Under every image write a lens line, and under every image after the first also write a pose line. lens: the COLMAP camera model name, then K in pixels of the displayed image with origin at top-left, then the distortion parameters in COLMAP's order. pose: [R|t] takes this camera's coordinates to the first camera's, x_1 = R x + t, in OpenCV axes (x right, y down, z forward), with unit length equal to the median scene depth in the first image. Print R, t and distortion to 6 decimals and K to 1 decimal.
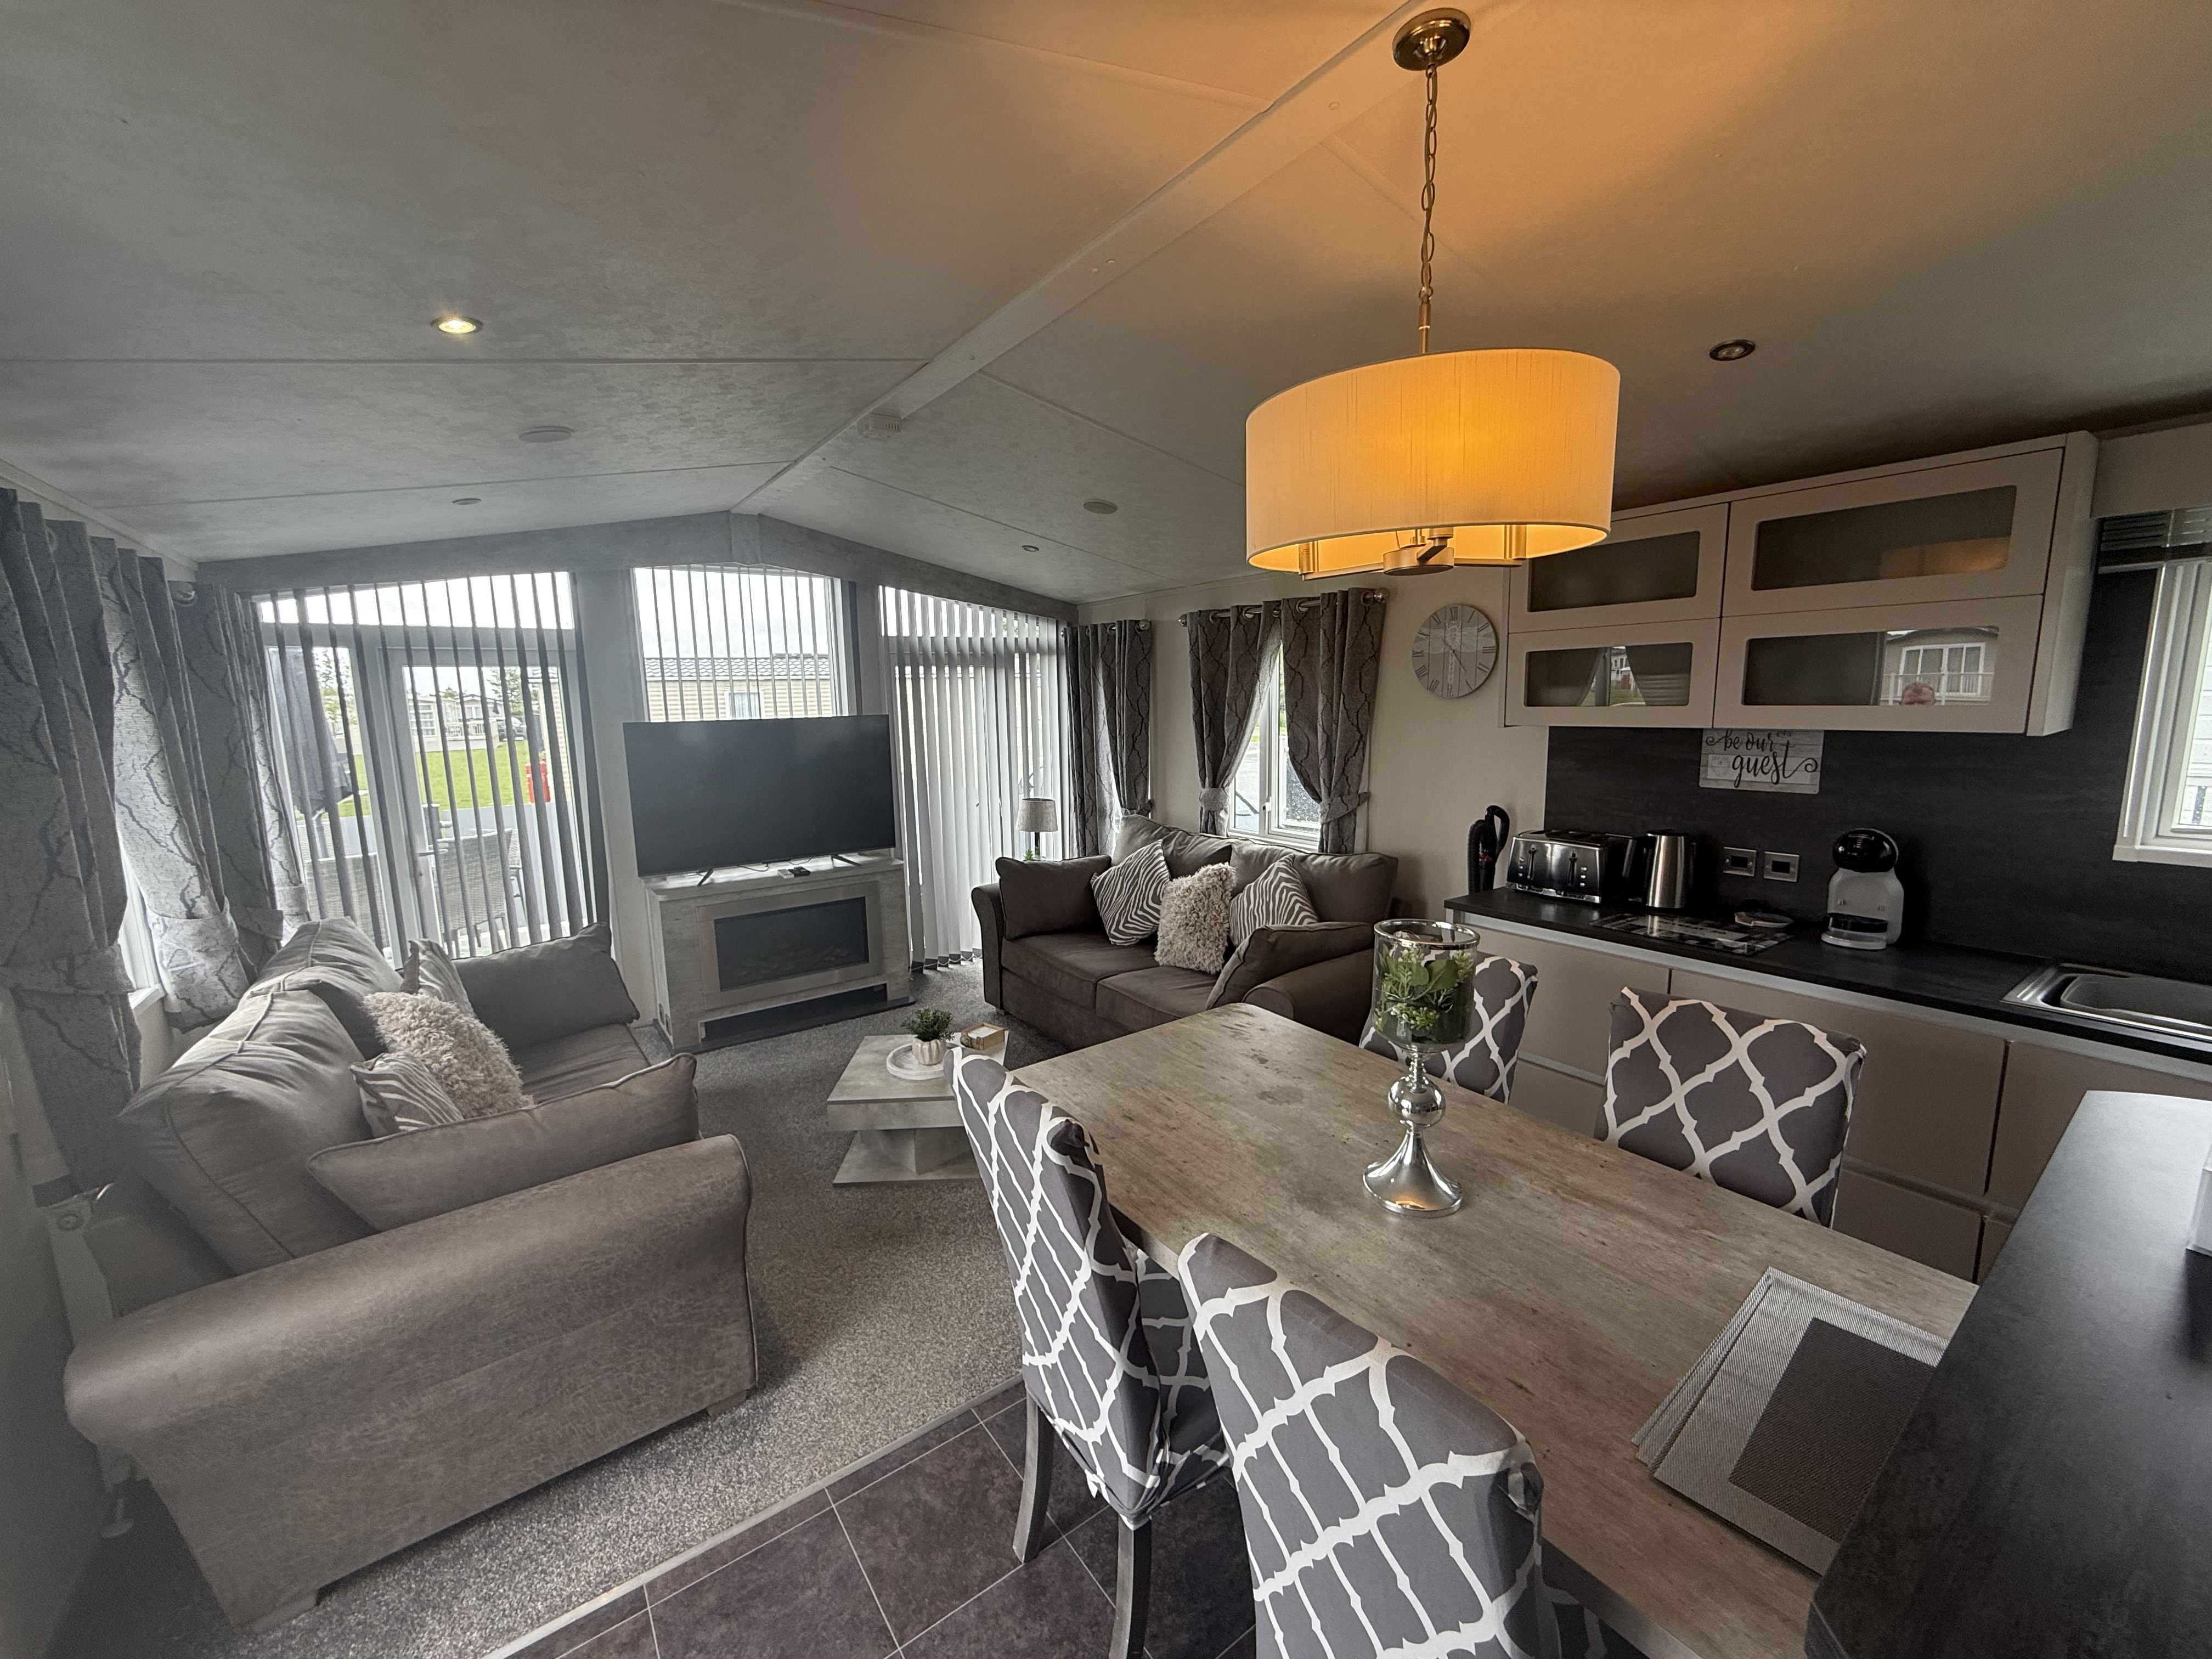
lens RADIAL K [[877.0, 0, 1106.0], [0, 877.0, 829.5], [0, 0, 1]] dist [-0.002427, 0.000566]
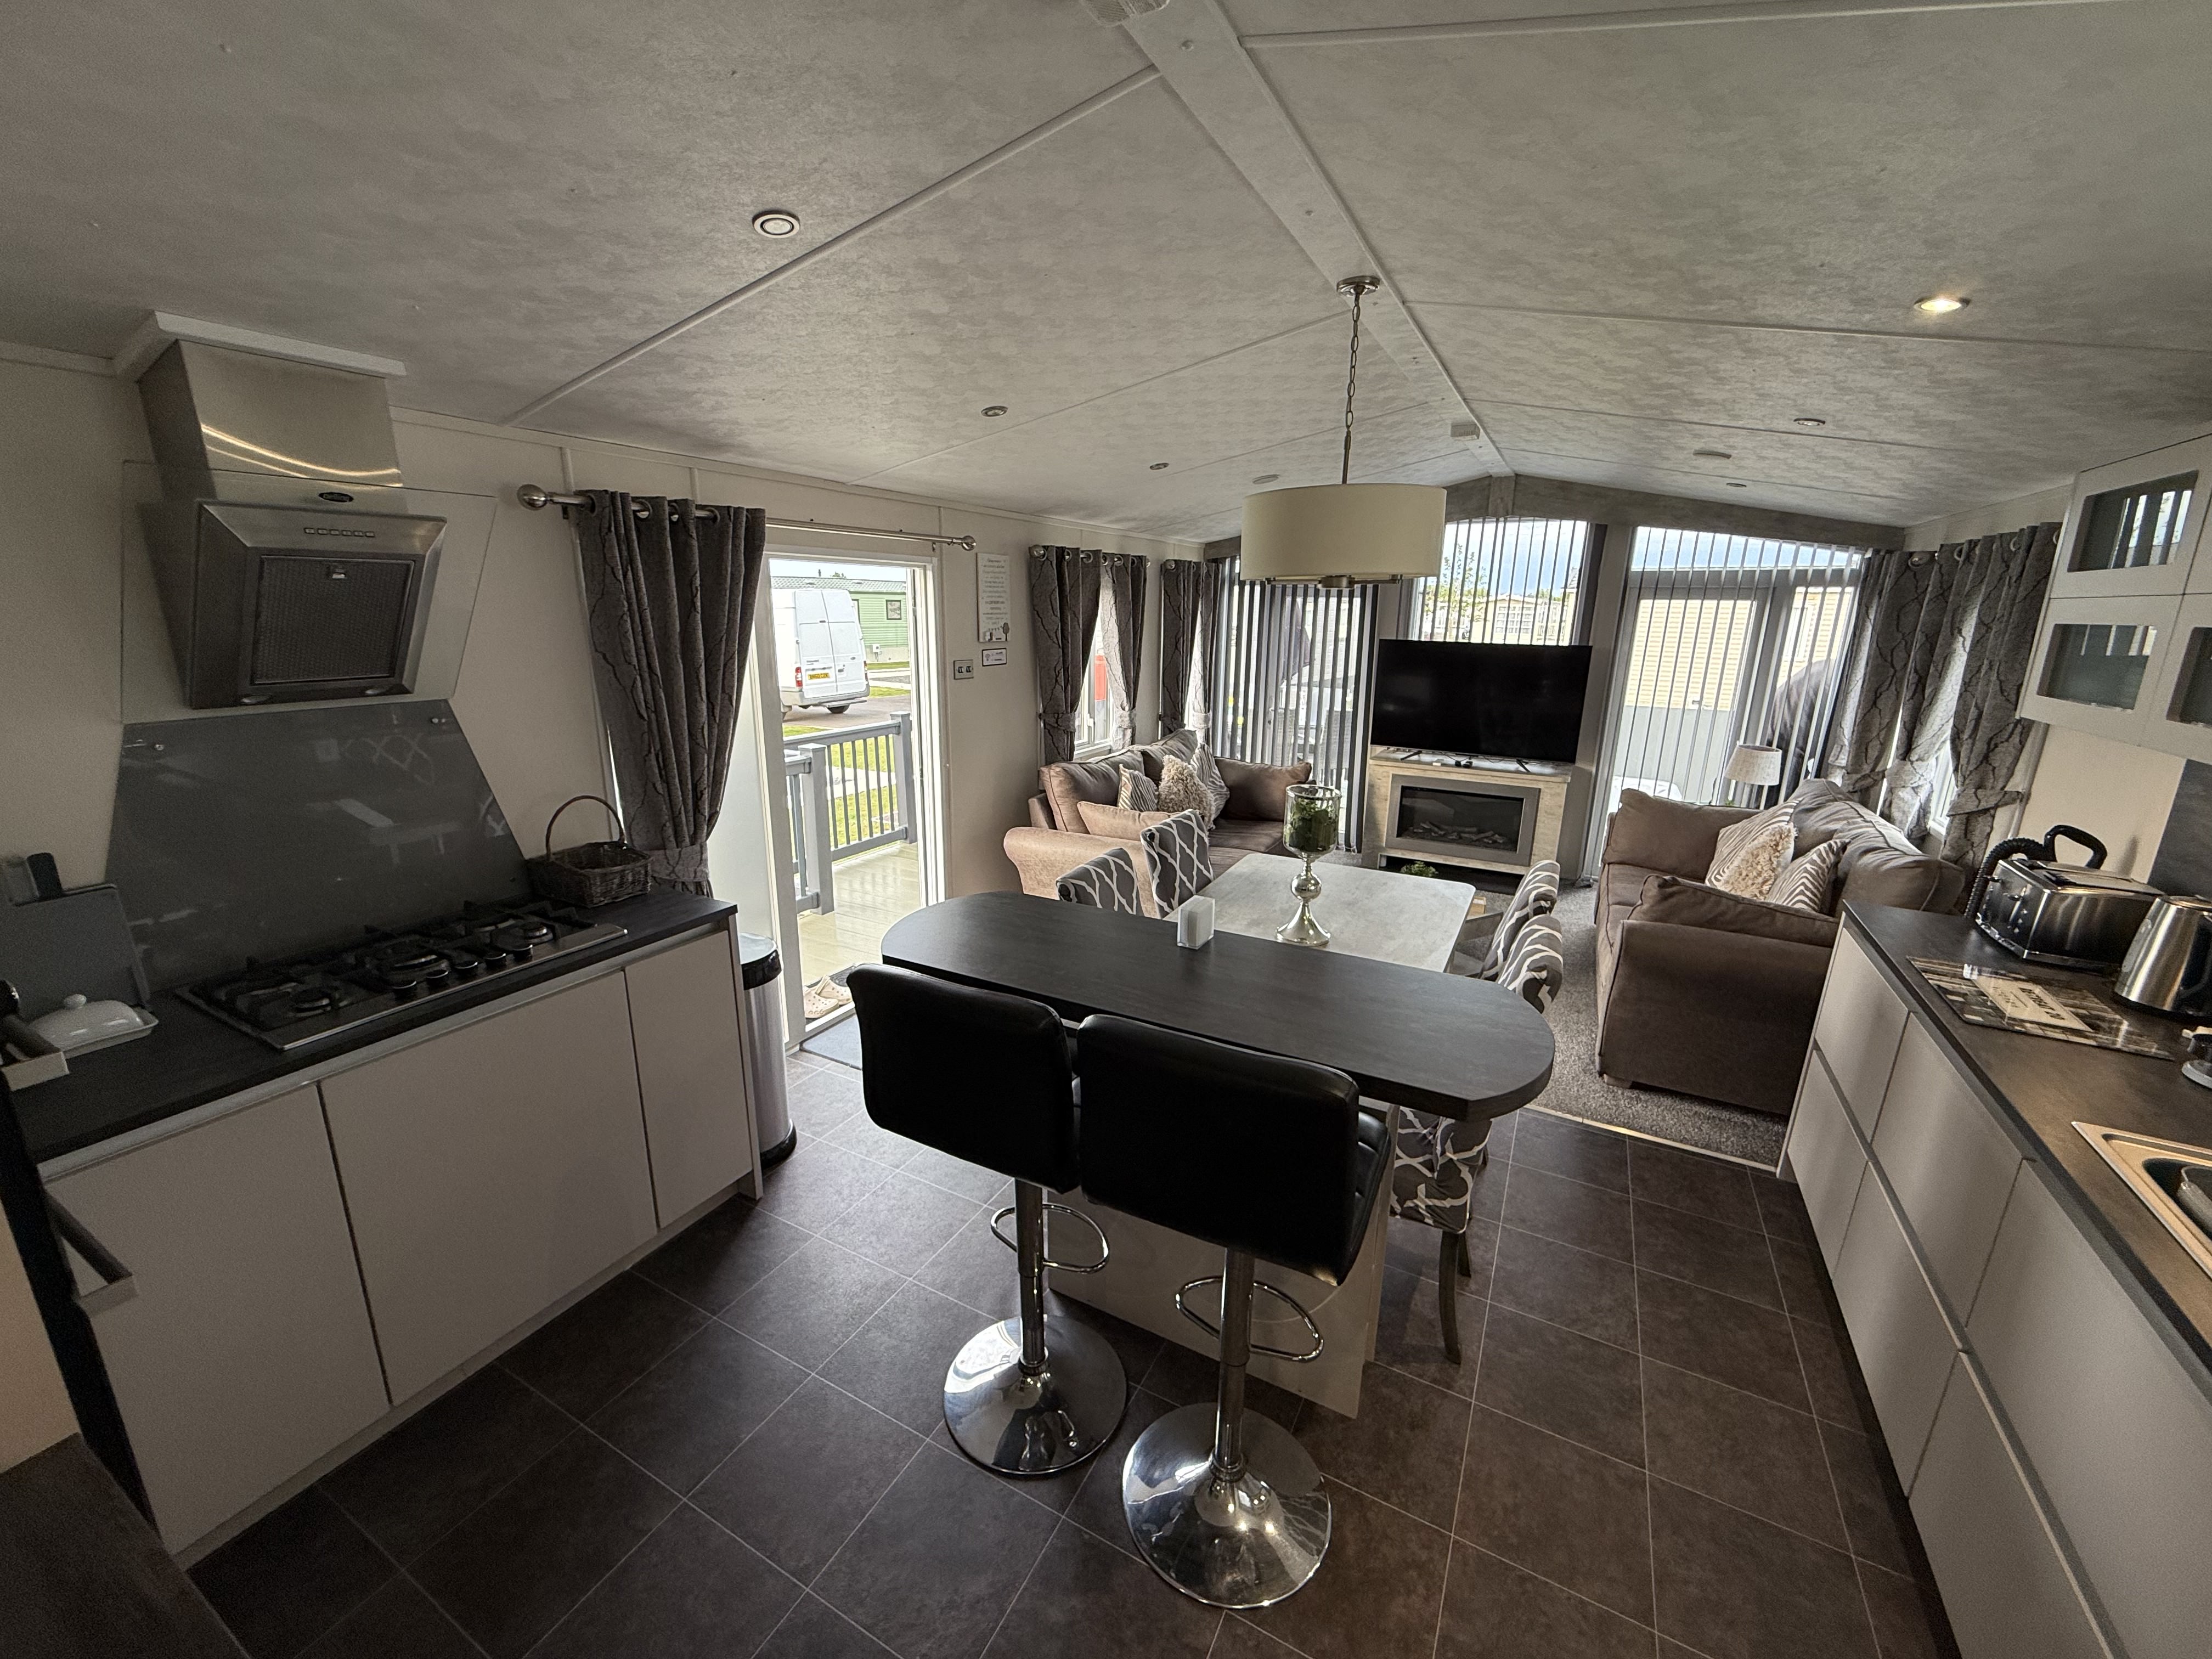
lens RADIAL K [[877.0, 0, 1106.0], [0, 877.0, 829.5], [0, 0, 1]] dist [-0.002427, 0.000566]
pose [[0.424472, 0.251872, -0.869704, 0.639180], [-0.155493, 0.966538, 0.204025, -0.044873], [0.891990, 0.048629, 0.449432, -0.049111]]
